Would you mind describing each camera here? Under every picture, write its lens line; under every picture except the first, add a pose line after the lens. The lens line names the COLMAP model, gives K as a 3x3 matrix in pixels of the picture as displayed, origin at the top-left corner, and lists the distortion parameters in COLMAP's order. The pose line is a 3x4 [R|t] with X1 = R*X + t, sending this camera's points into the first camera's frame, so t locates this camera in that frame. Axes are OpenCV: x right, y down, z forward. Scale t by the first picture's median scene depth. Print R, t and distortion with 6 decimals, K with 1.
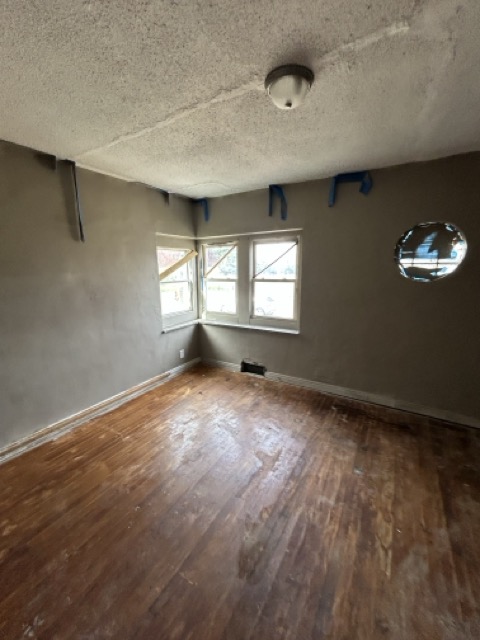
lens RADIAL K [[261.1, 0, 242.9], [0, 261.1, 319.8], [0, 0, 1]] dist [0.001834, 0.000405]
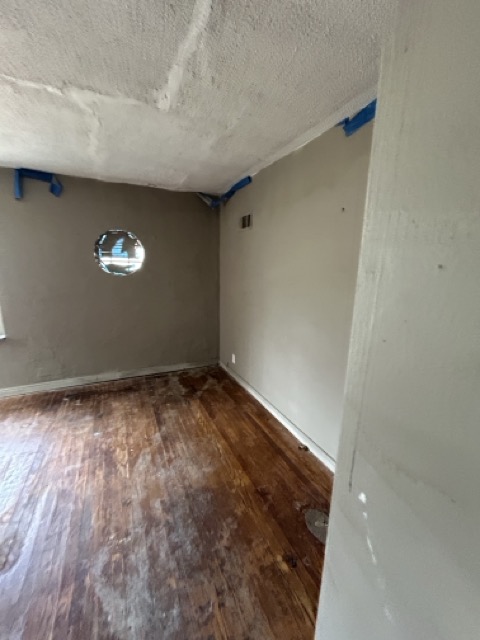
lens RADIAL K [[261.1, 0, 241.7], [0, 261.1, 319.2], [0, 0, 1]] dist [0.001834, 0.000405]
pose [[0.552565, -0.154172, 0.819087, -0.087511], [0.151514, 0.984949, 0.083178, 0.058613], [-0.819583, 0.078142, 0.567607, -0.244403]]
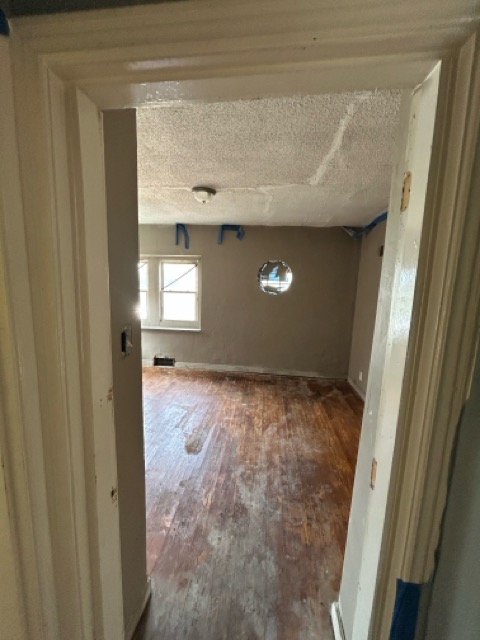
lens RADIAL K [[261.1, 0, 241.3], [0, 261.1, 319.6], [0, 0, 1]] dist [0.001834, 0.000405]
pose [[0.905725, -0.024077, 0.423182, -0.259082], [0.045709, 0.998111, -0.041042, 0.092663], [-0.421395, 0.056516, 0.905115, -0.515373]]
